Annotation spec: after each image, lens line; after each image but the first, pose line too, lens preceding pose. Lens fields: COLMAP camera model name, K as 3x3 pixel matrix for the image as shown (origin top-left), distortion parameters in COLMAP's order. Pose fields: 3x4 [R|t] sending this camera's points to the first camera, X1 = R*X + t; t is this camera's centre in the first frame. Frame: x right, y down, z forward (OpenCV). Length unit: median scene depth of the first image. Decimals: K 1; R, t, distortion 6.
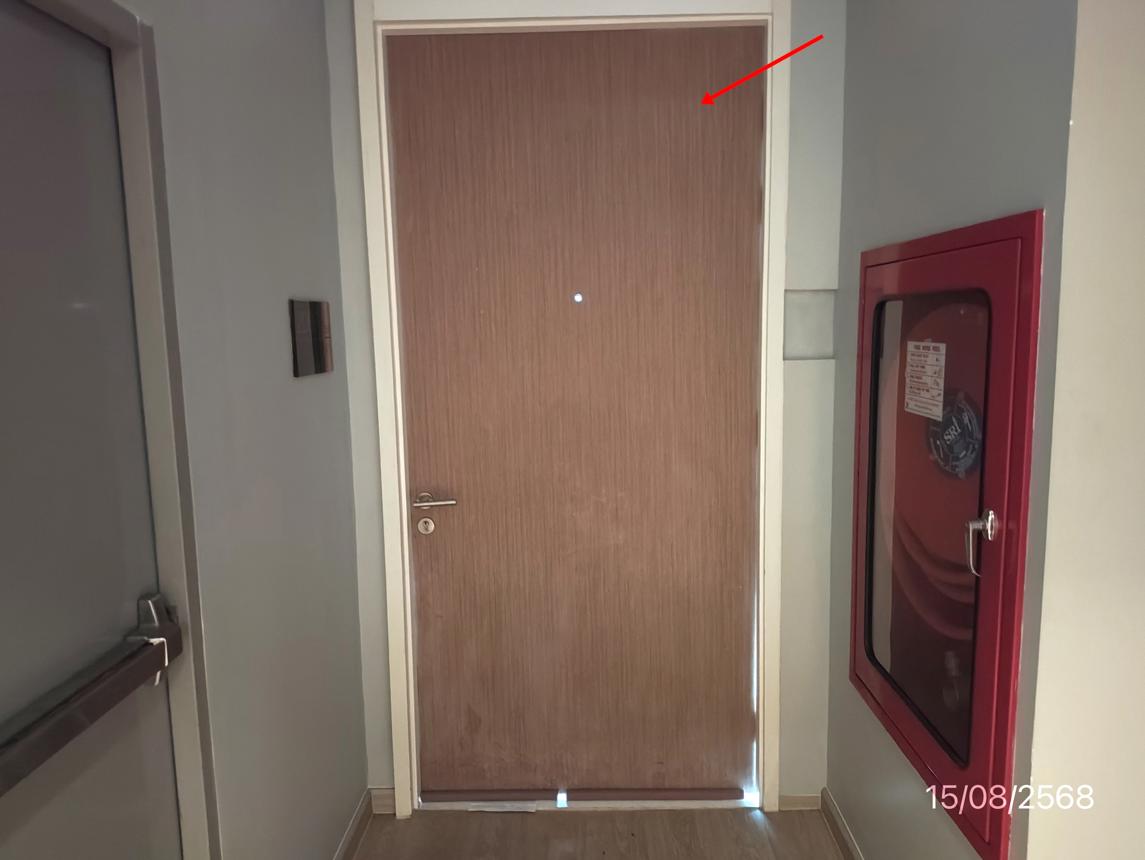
lens RADIAL K [[826.5, 0, 568.2], [0, 826.5, 426.5], [0, 0, 1]] dist [0.016014, 0.002583]
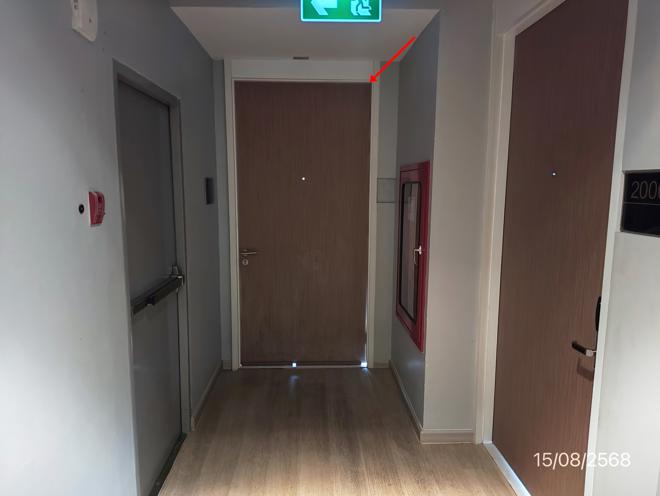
lens RADIAL K [[476.4, 0, 330.6], [0, 476.4, 253.2], [0, 0, 1]] dist [0.016014, 0.002583]
pose [[0.997661, 0.016691, 0.066288, 0.001398], [-0.017761, 0.999721, 0.015577, 0.062364], [-0.066009, -0.016718, 0.997679, -0.560043]]
